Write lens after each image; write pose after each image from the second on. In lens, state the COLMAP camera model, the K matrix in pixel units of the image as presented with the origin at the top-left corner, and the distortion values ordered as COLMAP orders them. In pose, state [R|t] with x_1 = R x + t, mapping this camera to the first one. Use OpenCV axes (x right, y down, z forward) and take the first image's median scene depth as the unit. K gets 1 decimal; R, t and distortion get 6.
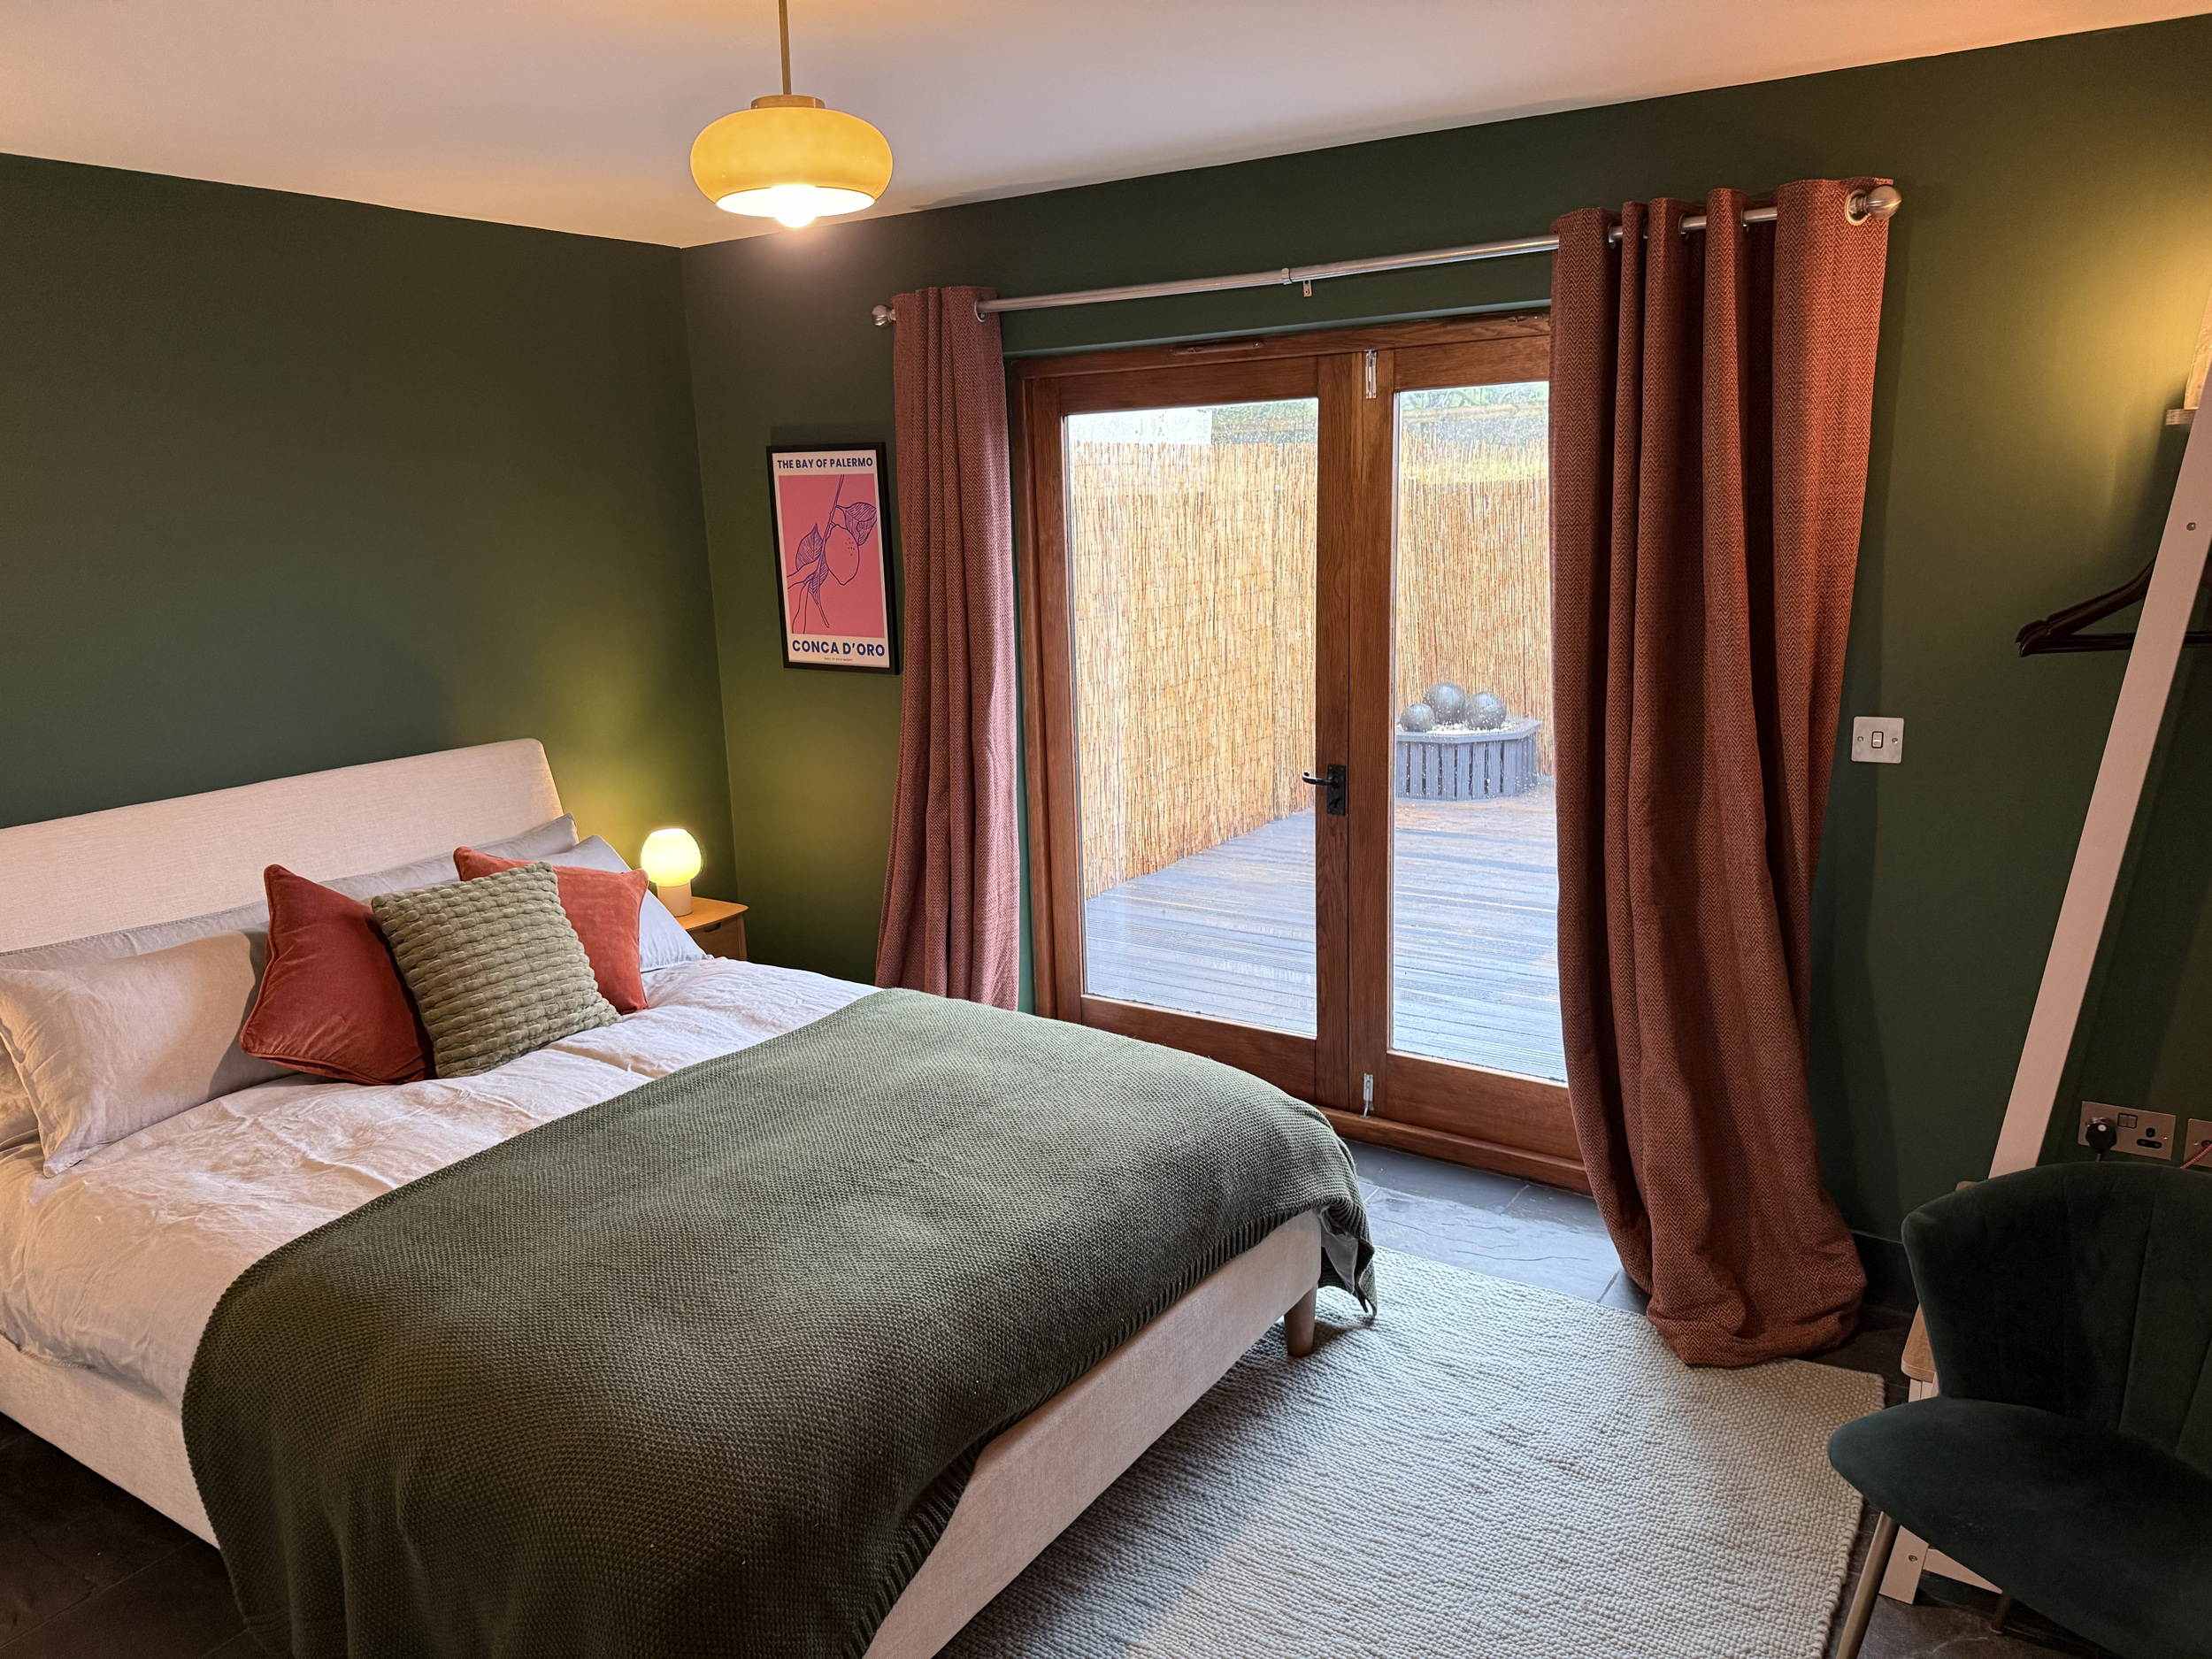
lens RADIAL K [[1559.5, 0, 1104.6], [0, 1559.5, 828.6], [0, 0, 1]] dist [0.056160, -0.087464]
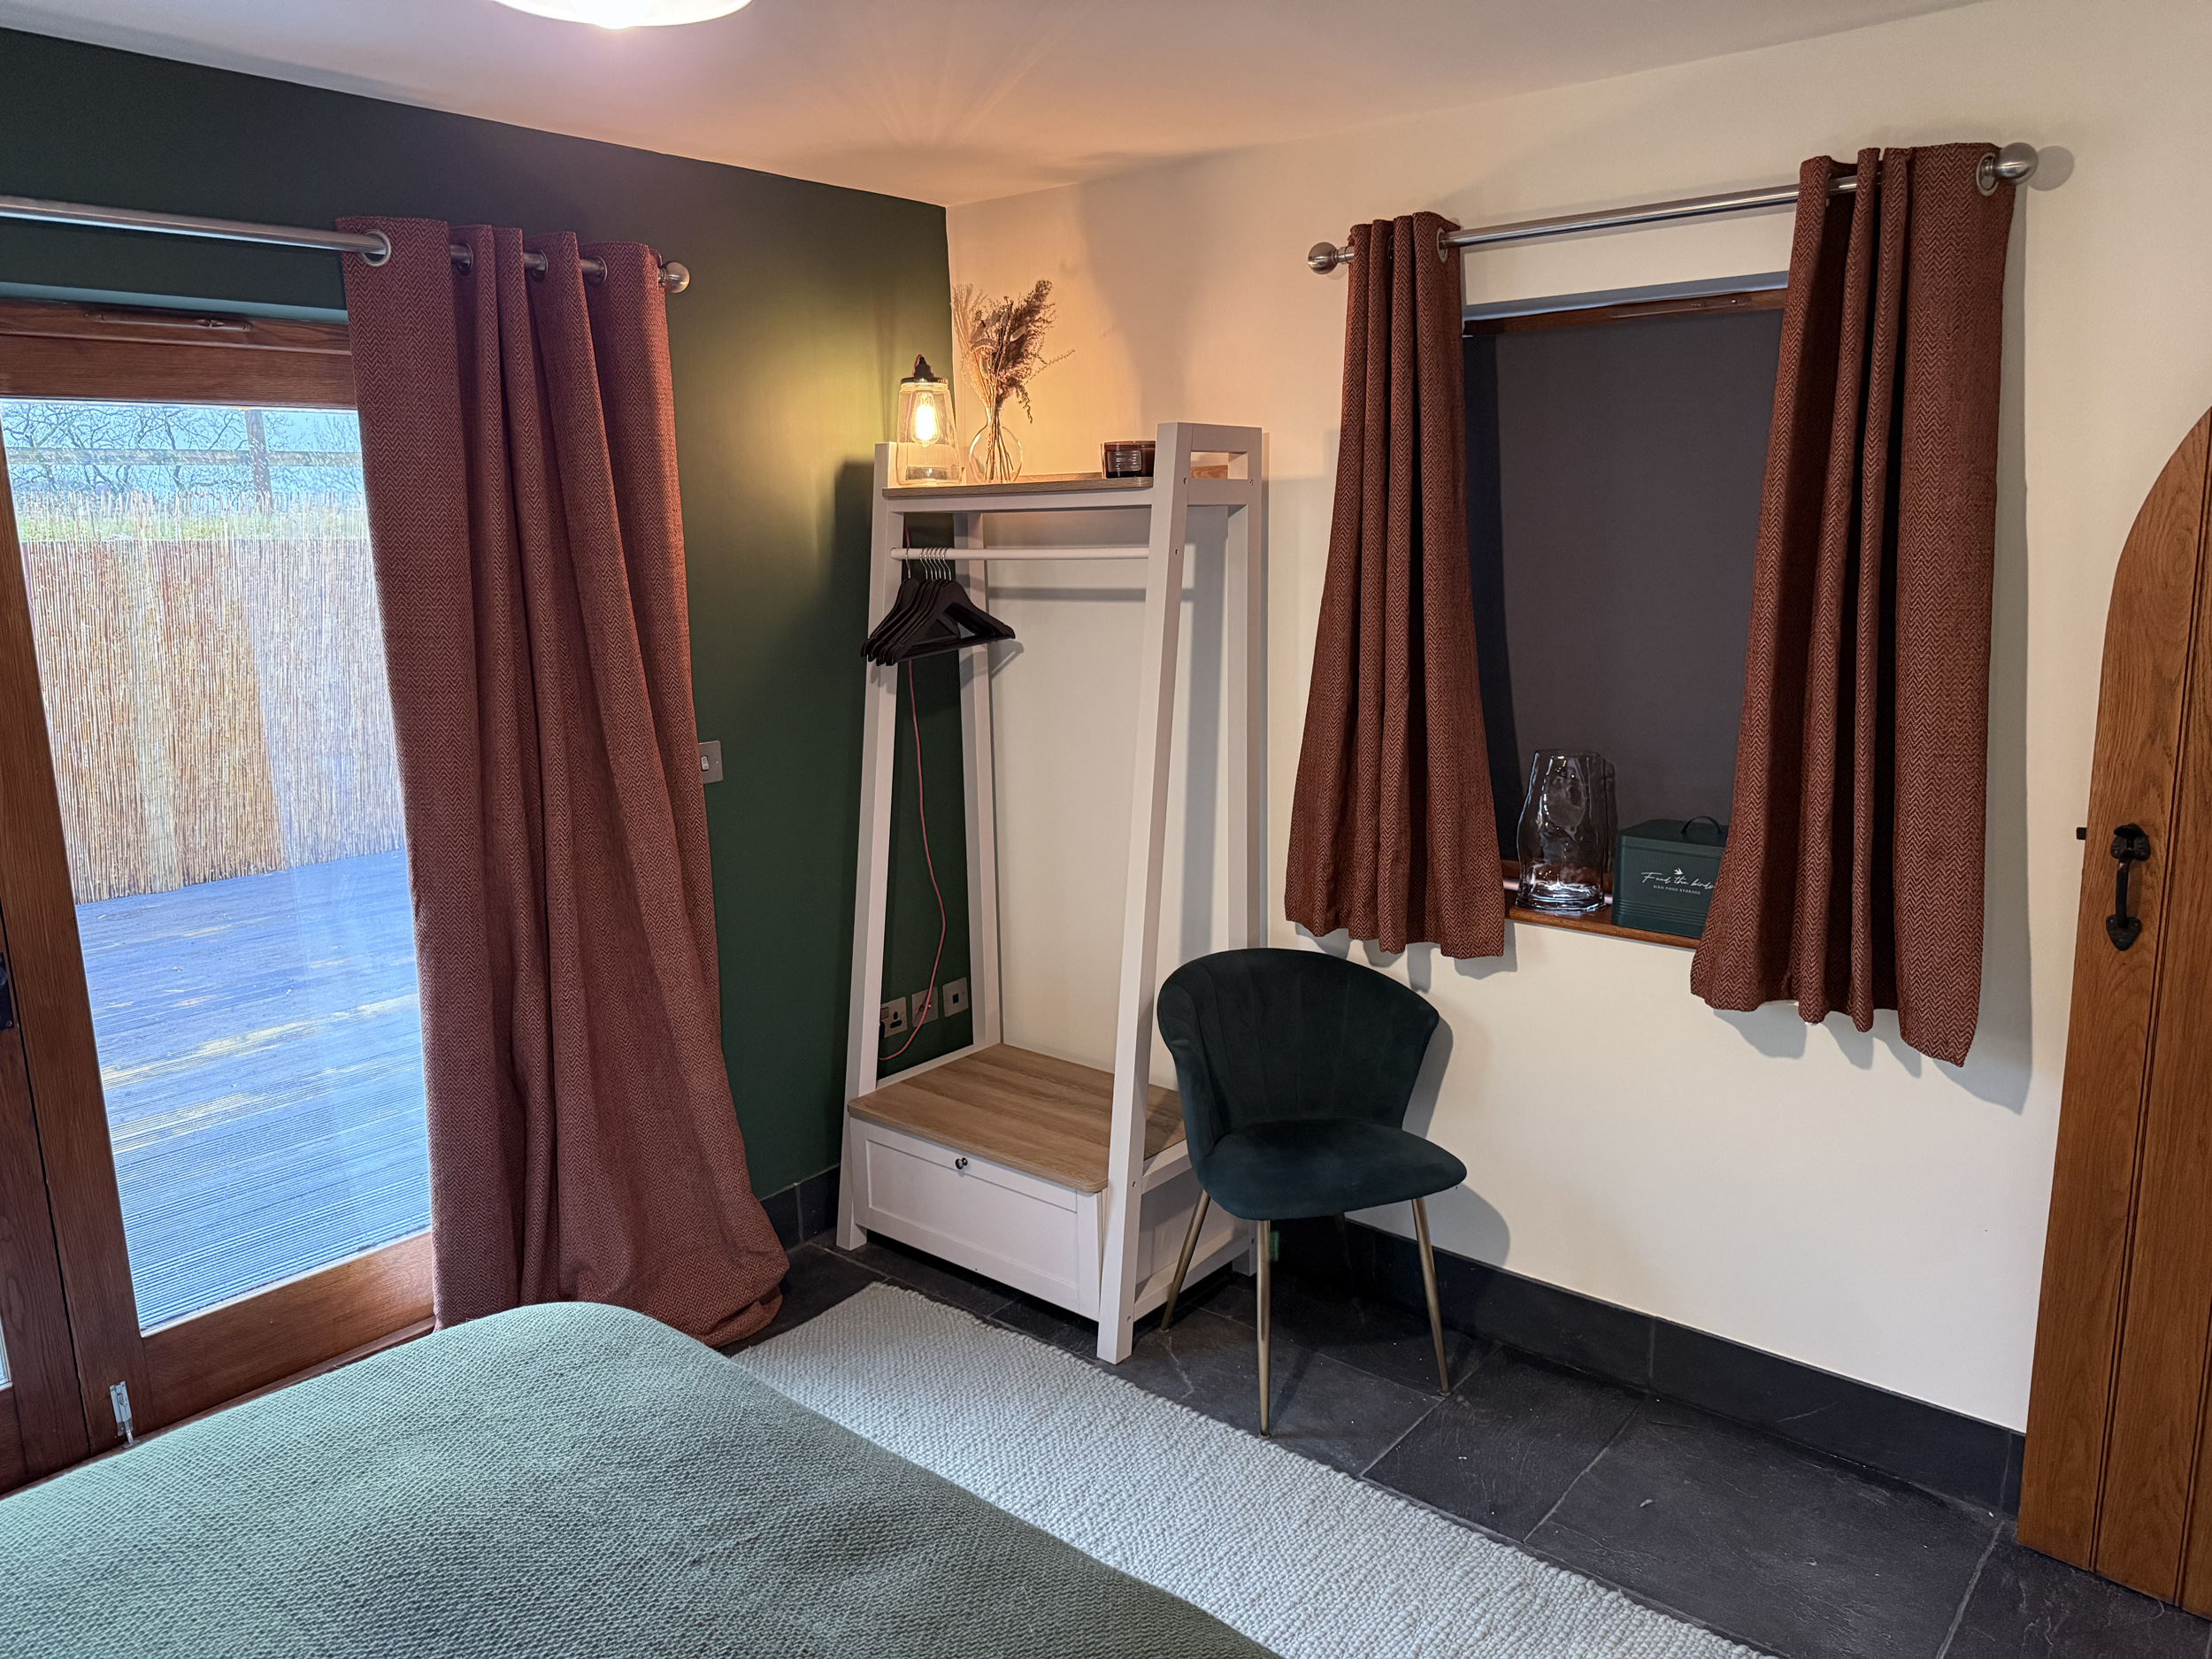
lens RADIAL K [[1559.5, 0, 1110.4], [0, 1559.5, 813.5], [0, 0, 1]] dist [0.056160, -0.087464]
pose [[0.116819, -0.167205, 0.978977, -0.188535], [0.229458, 0.963600, 0.137198, -0.036324], [-0.966283, 0.208607, 0.150934, 0.190641]]
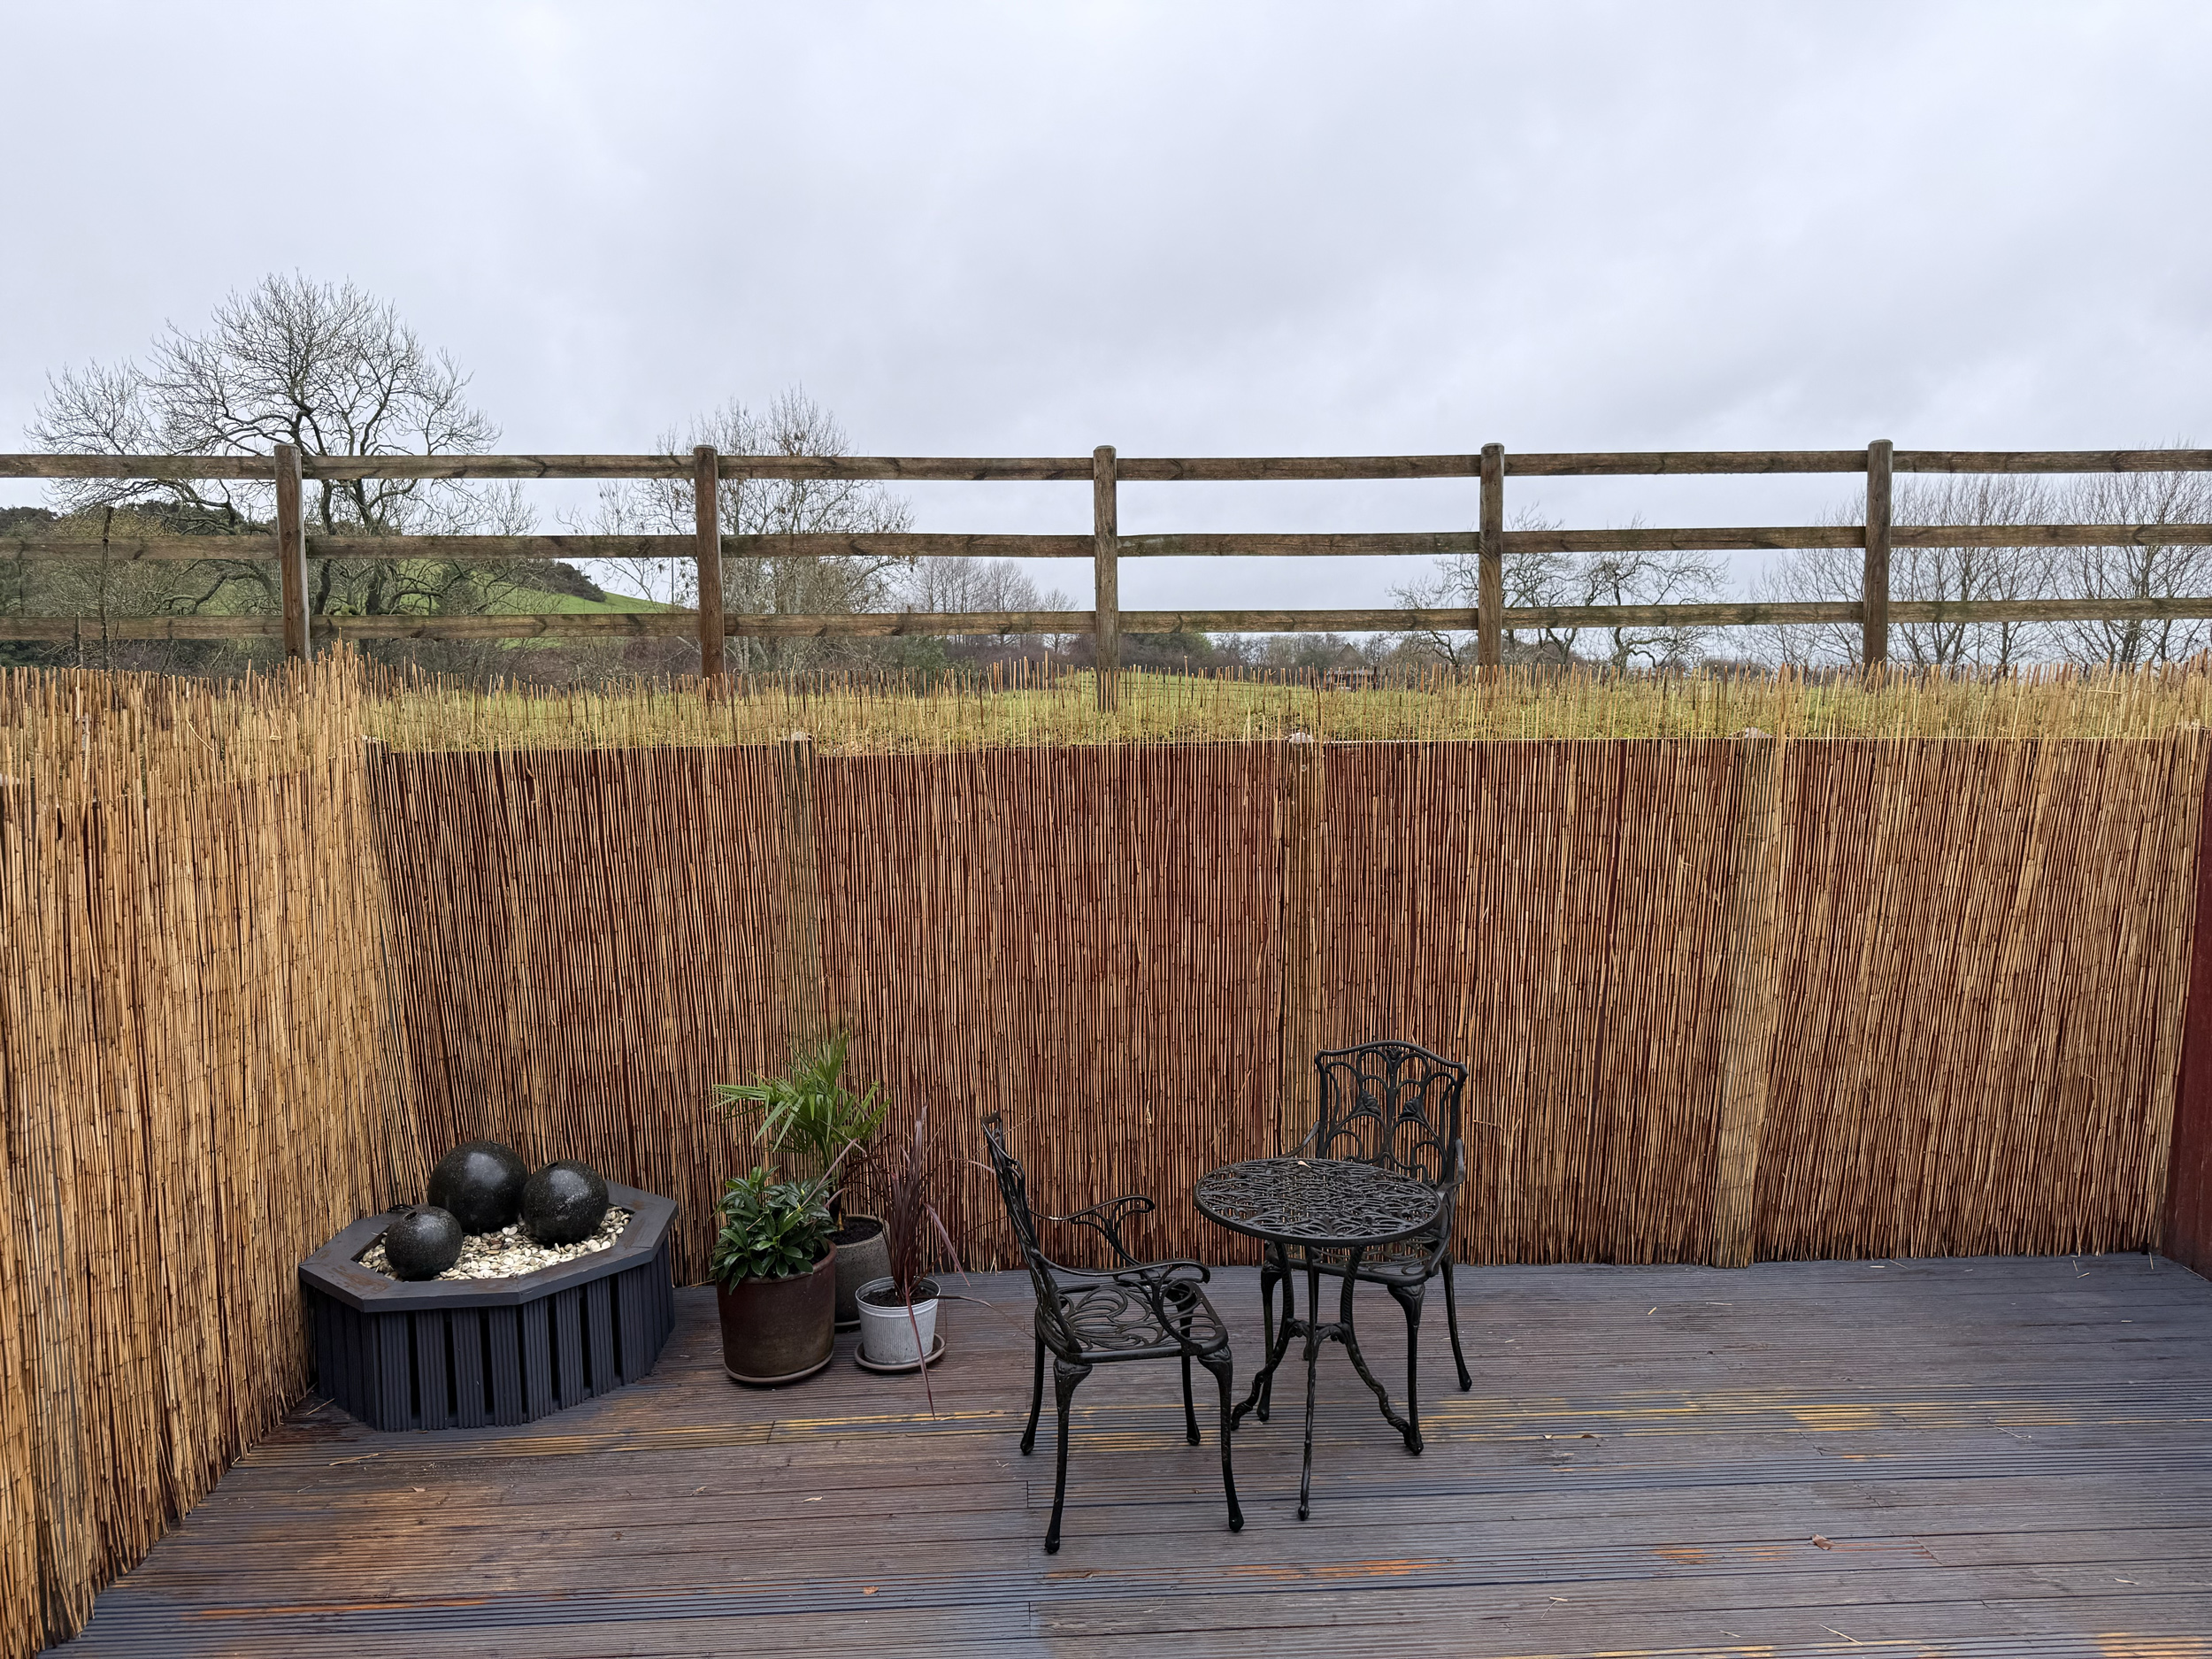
lens RADIAL K [[1559.5, 0, 1099.8], [0, 1559.5, 841.0], [0, 0, 1]] dist [0.056160, -0.087464]
pose [[0.811057, -0.044239, 0.583292, 0.097573], [0.120263, 0.988446, -0.092255, -0.126633], [-0.572471, 0.144973, 0.807007, 0.498679]]
